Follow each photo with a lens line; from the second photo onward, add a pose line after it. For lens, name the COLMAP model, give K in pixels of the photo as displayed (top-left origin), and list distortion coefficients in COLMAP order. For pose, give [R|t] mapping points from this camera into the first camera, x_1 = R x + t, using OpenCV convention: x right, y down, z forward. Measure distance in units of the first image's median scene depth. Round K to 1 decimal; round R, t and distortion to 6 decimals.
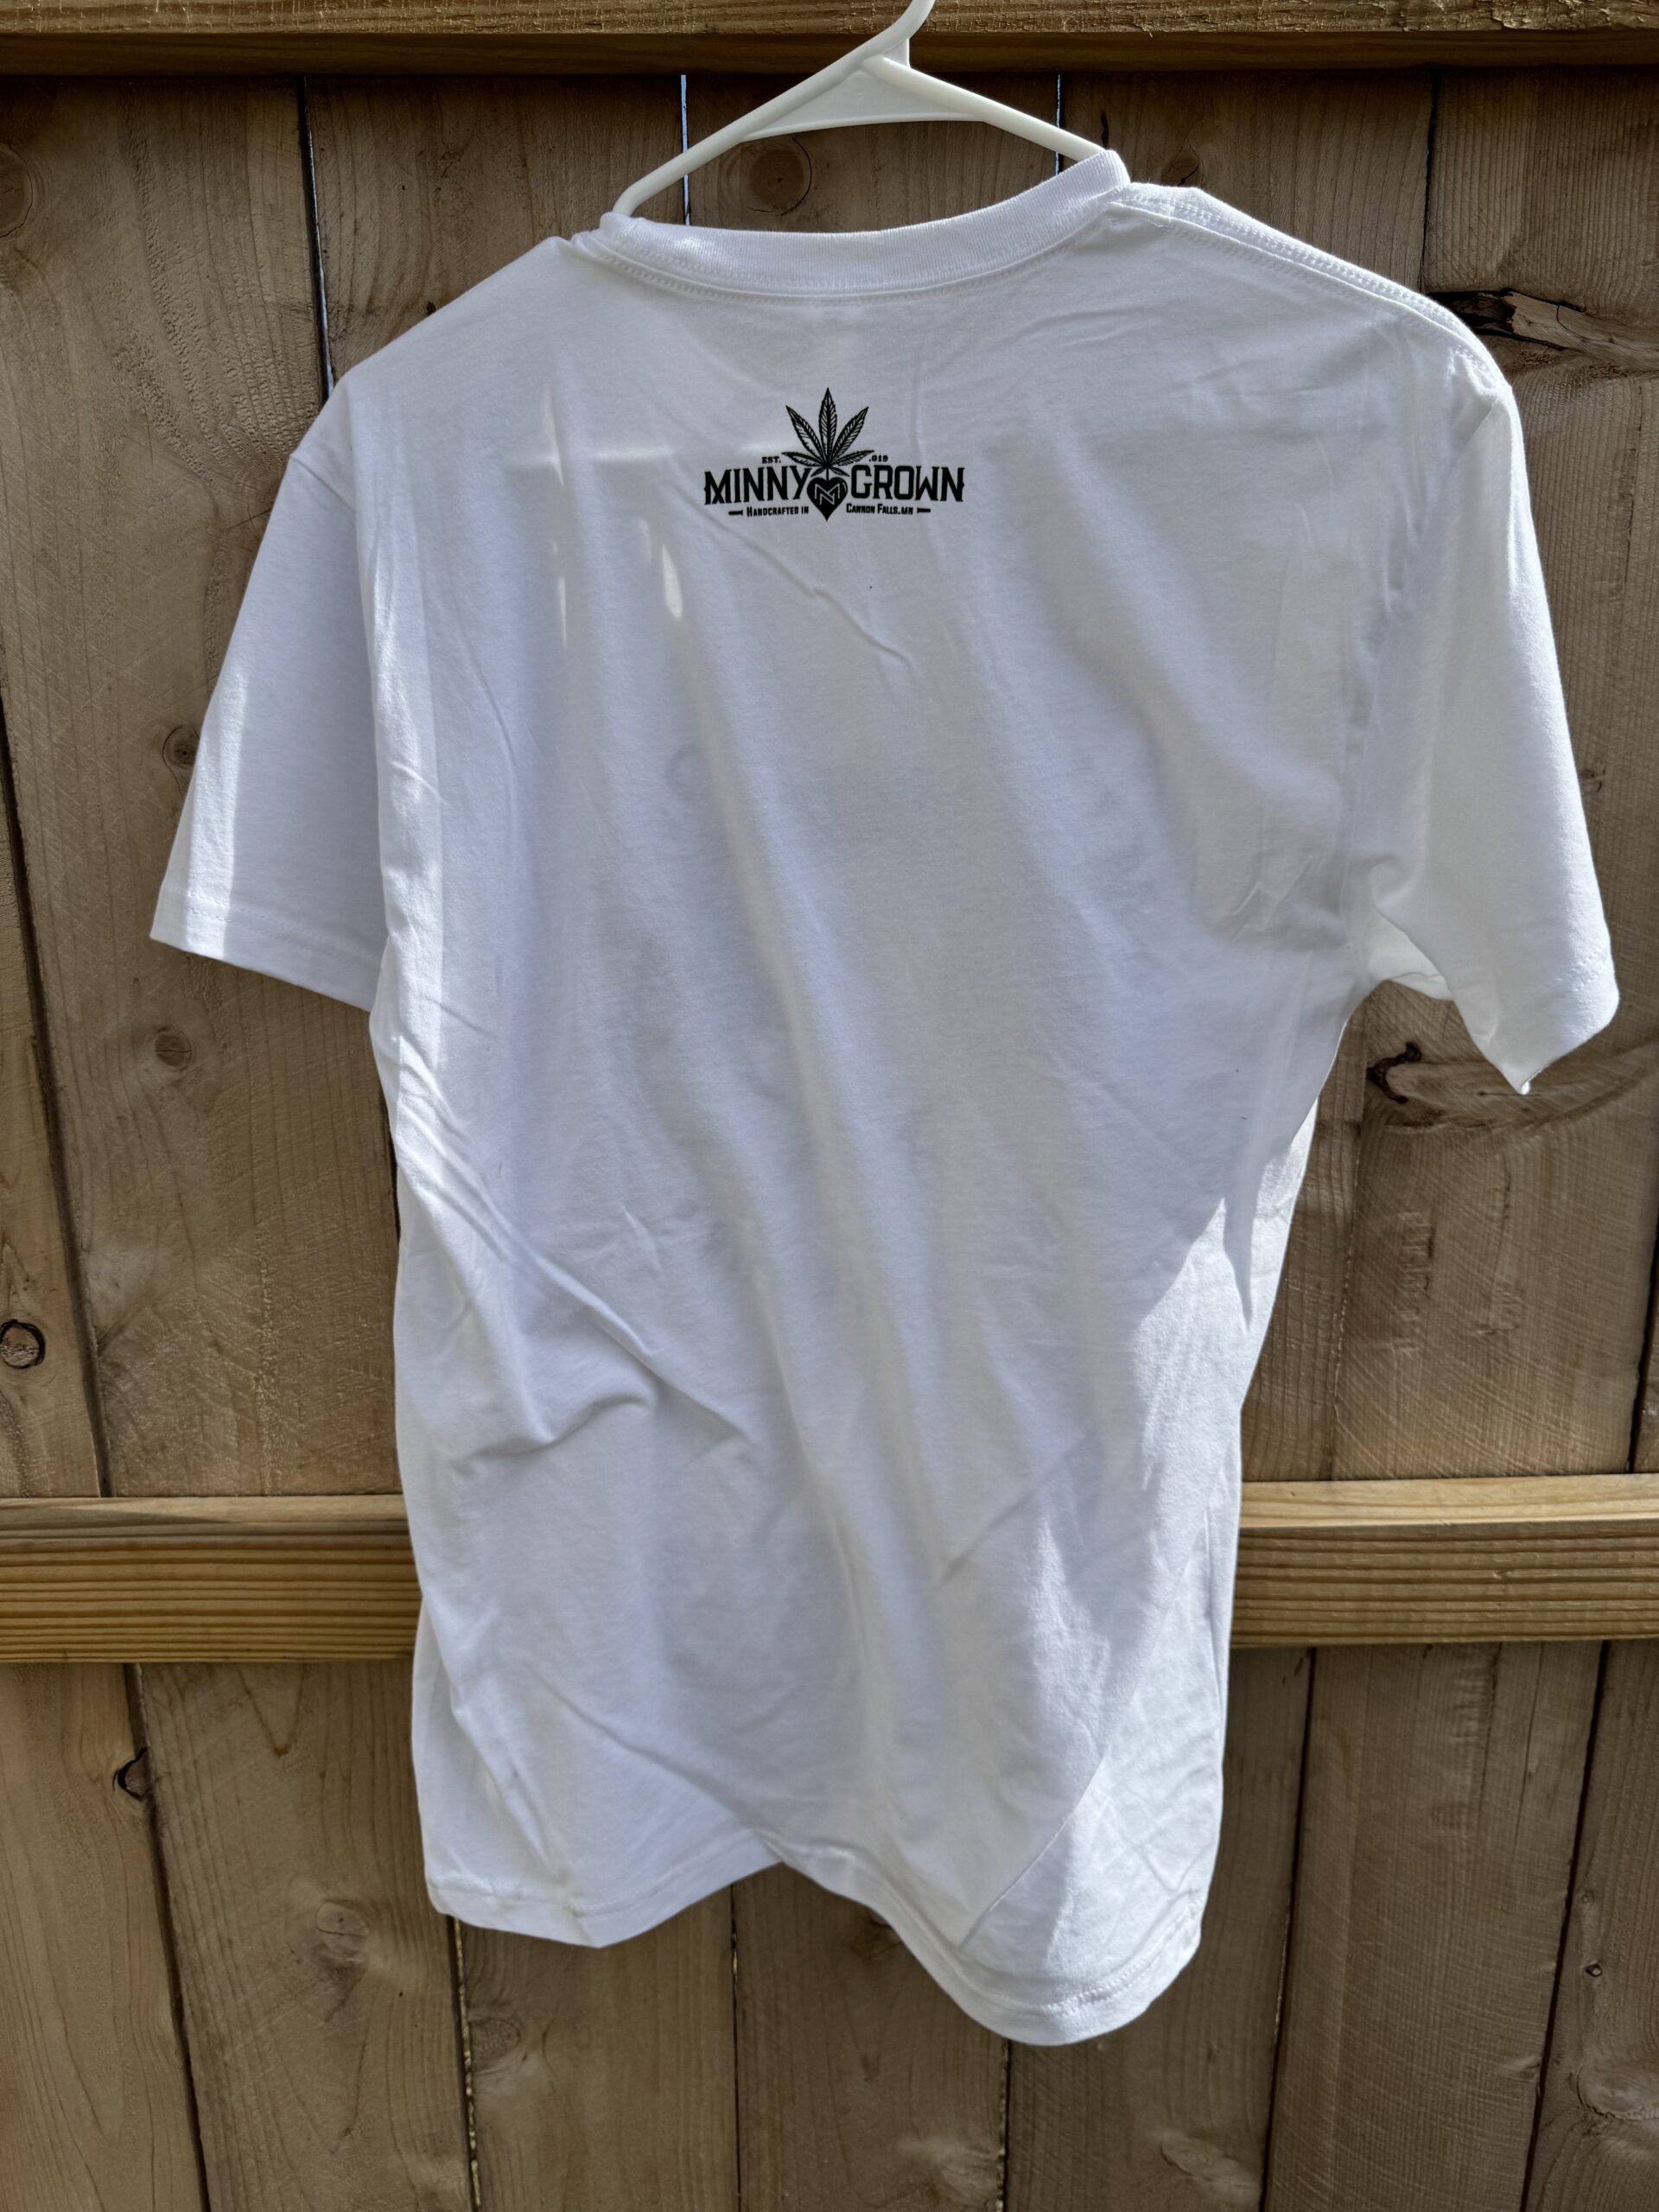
lens RADIAL K [[1670.9, 0, 838.2], [0, 1670.9, 1109.2], [0, 0, 1]] dist [-0.013450, 0.000484]
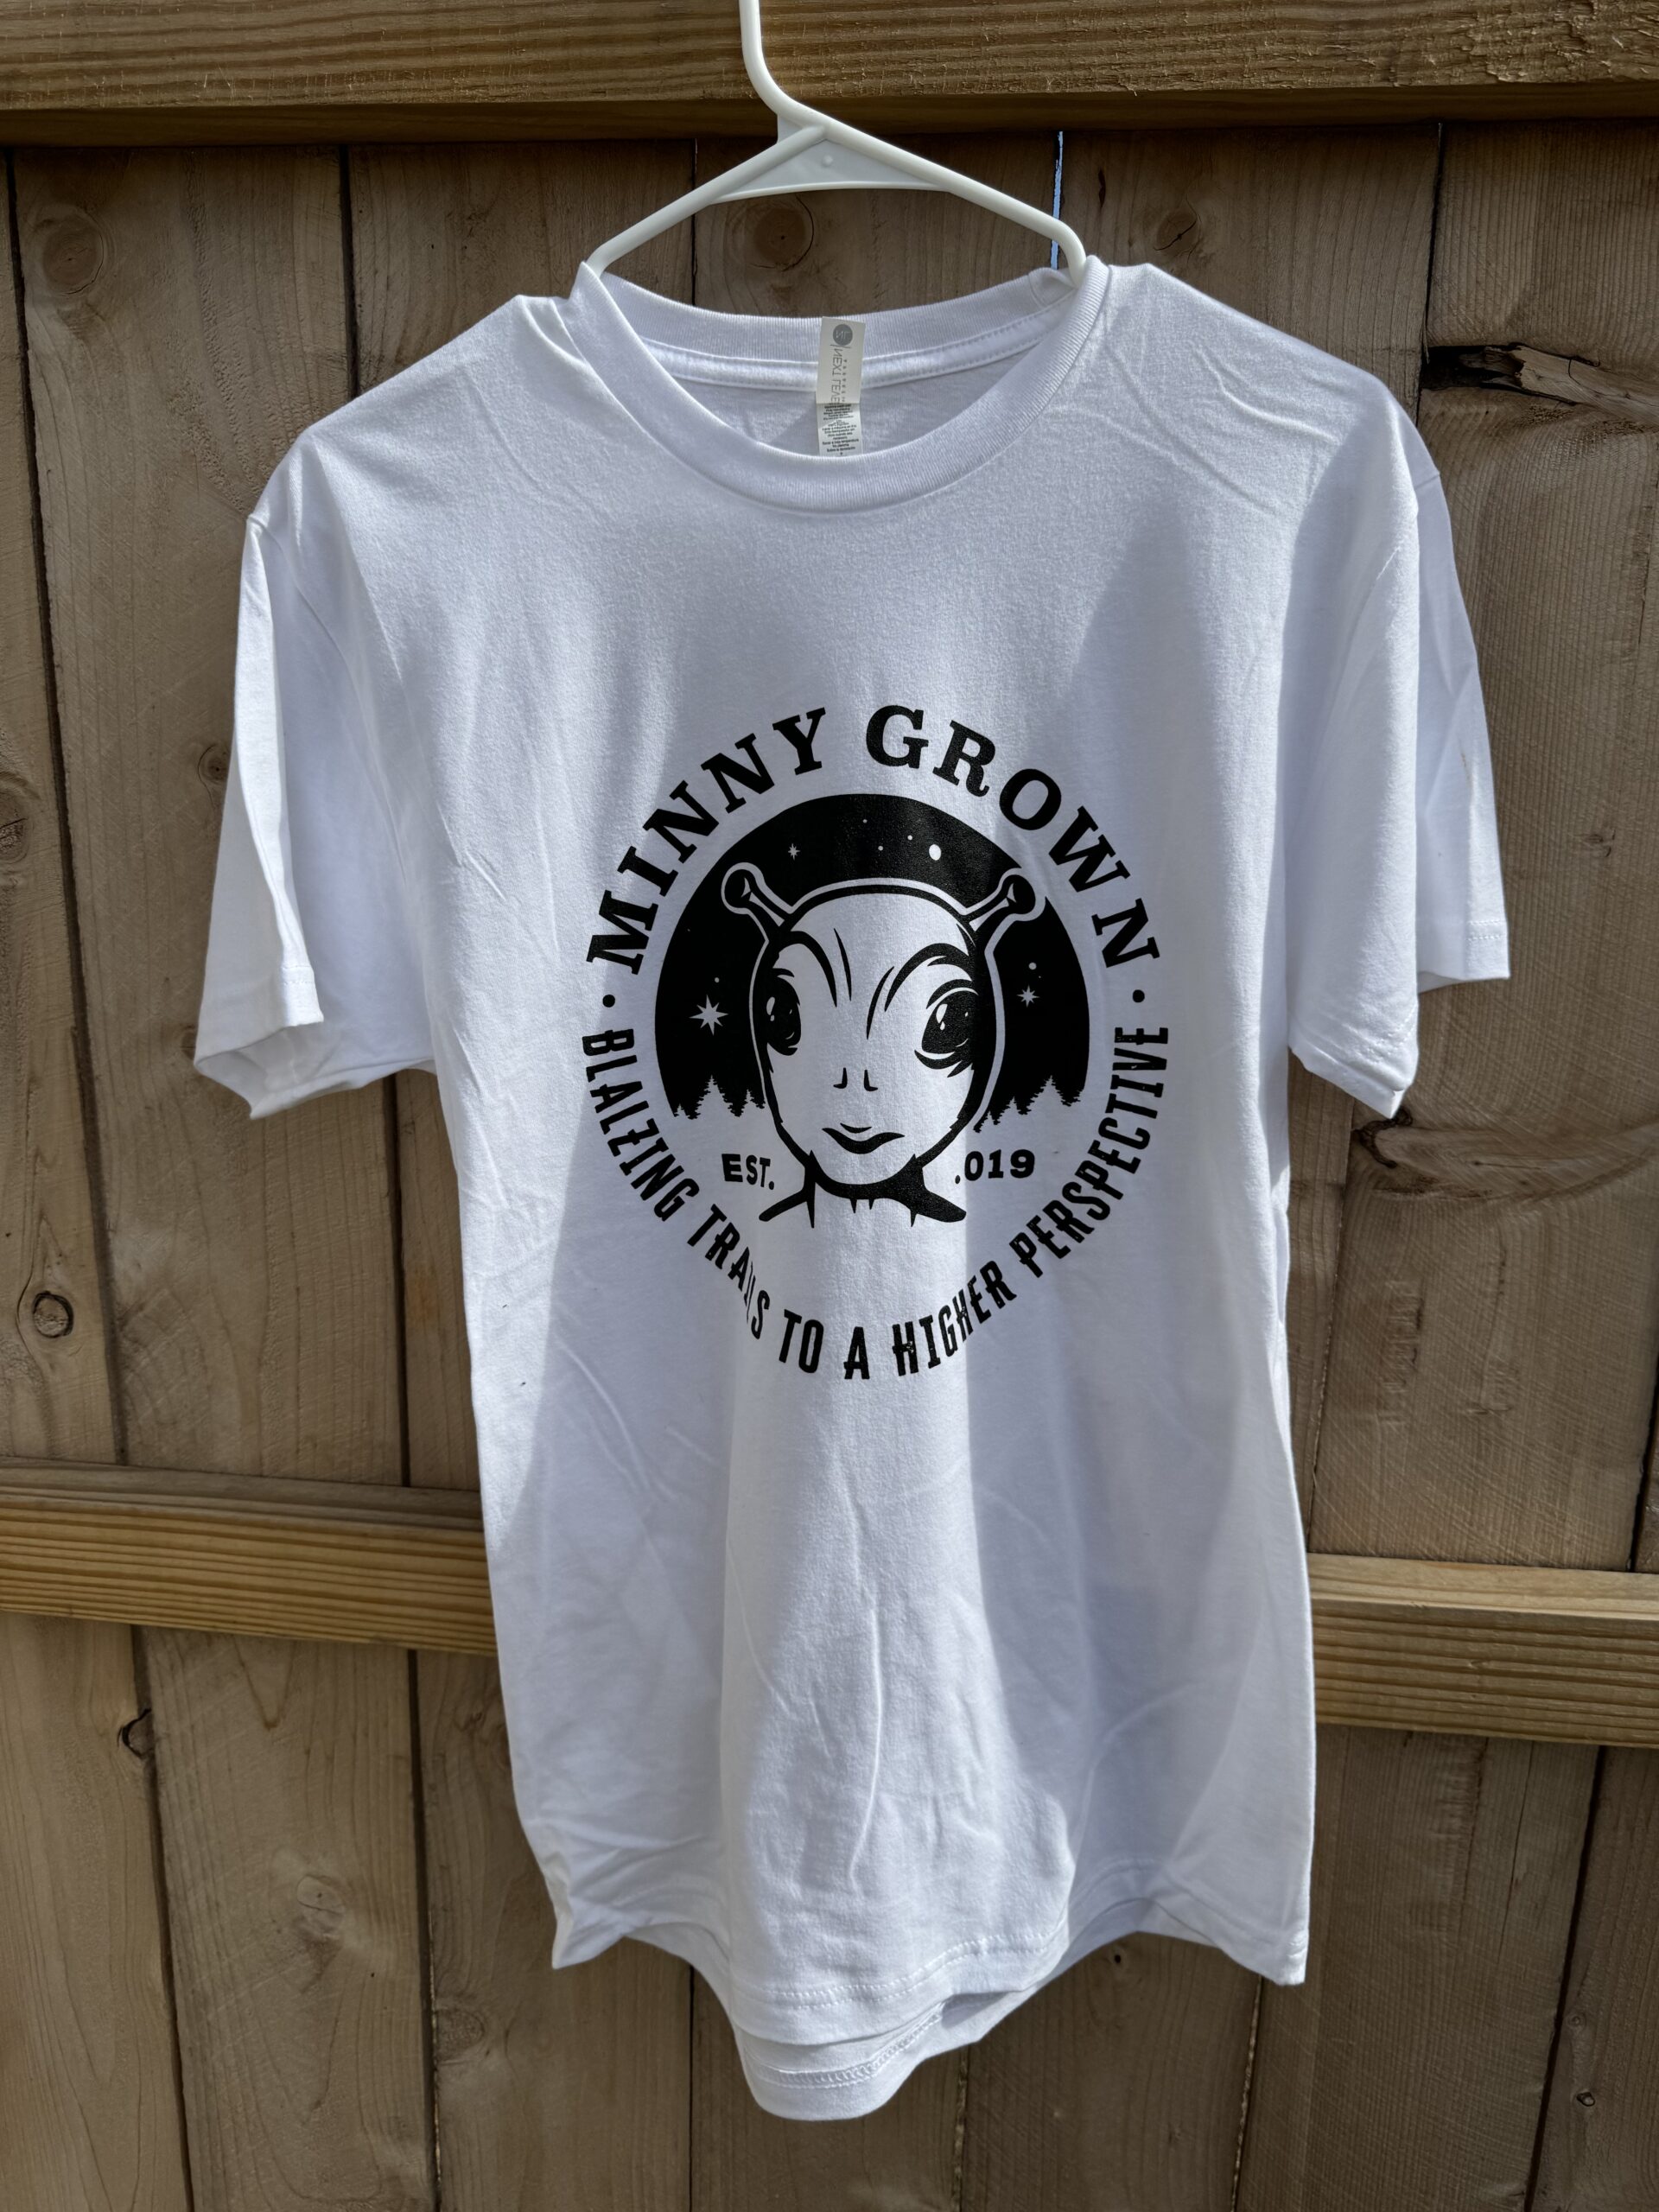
lens RADIAL K [[1670.9, 0, 829.7], [0, 1670.9, 1112.9], [0, 0, 1]] dist [-0.013450, 0.000484]
pose [[0.991243, 0.057103, -0.119063, 0.124457], [-0.060356, 0.997891, -0.023896, 0.007236], [0.117447, 0.030873, 0.992599, -0.007410]]
